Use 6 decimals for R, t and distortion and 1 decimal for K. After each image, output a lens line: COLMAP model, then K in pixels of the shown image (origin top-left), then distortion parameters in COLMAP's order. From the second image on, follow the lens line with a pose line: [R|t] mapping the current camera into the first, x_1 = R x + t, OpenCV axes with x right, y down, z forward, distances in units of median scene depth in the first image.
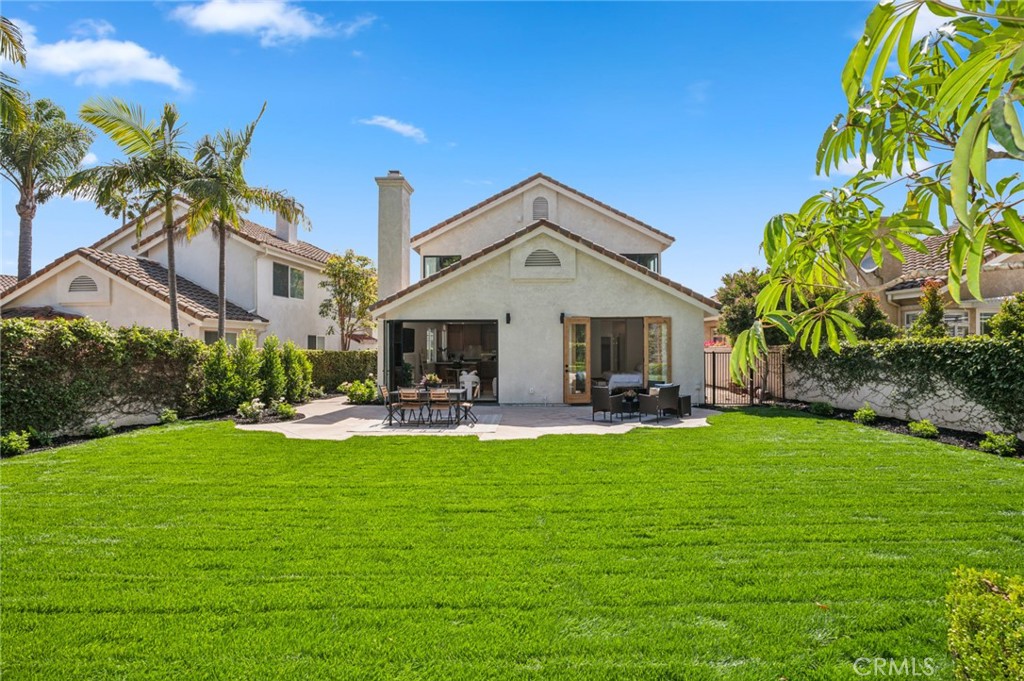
lens RADIAL K [[478.4, 0, 505.4], [0, 478.4, 338.1], [0, 0, 1]] dist [0.004644, -0.001451]
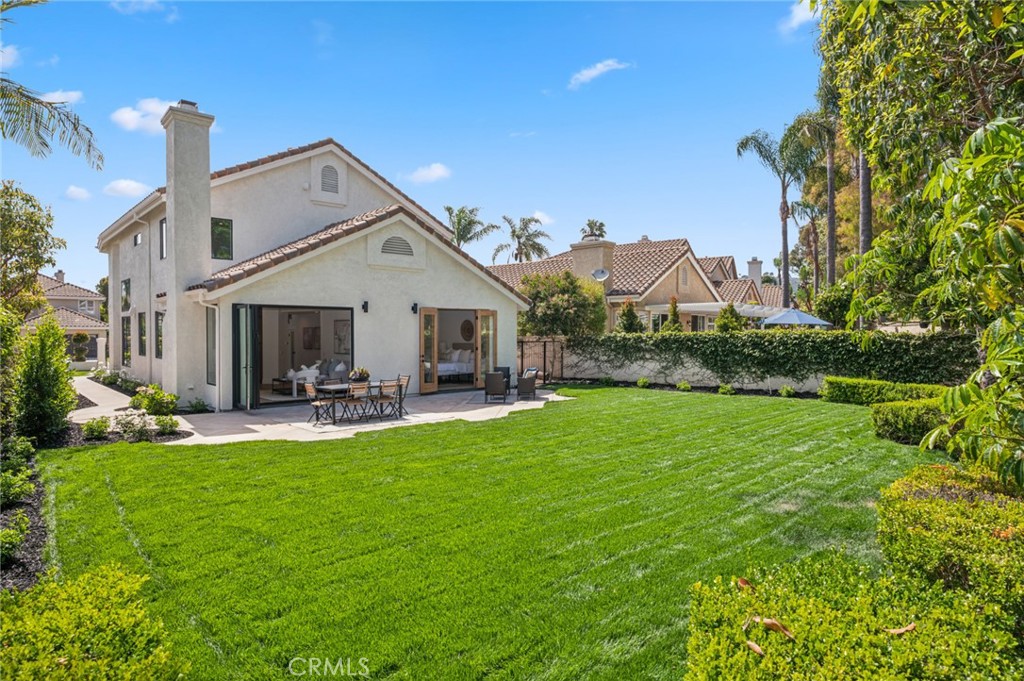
lens RADIAL K [[599.5, 0, 516.7], [0, 599.5, 339.1], [0, 0, 1]] dist [0.001791, 0.000204]
pose [[0.711930, -0.003951, 0.702239, -0.608950], [-0.014419, 0.999691, 0.020242, -0.005890], [-0.702103, -0.024537, 0.711653, -0.040680]]
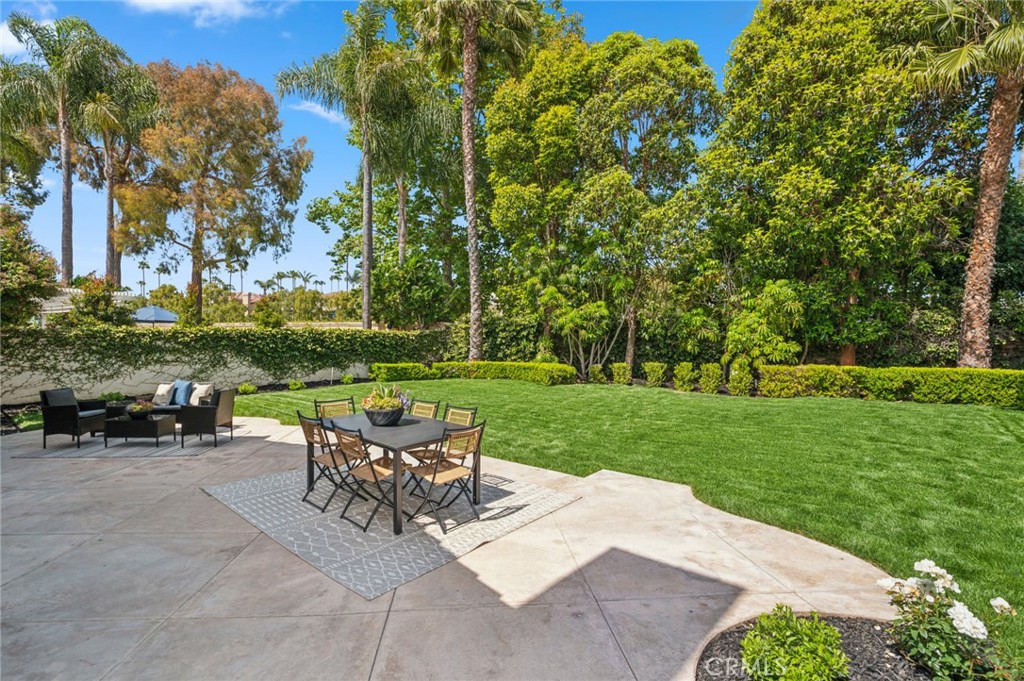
lens RADIAL K [[478.4, 0, 511.1], [0, 478.4, 345.0], [0, 0, 1]] dist [0.004644, -0.001451]
pose [[-0.806450, -0.001186, 0.591301, -0.401870], [-0.008331, 0.999922, -0.009356, 0.037238], [-0.591243, -0.012472, -0.806397, 1.045640]]
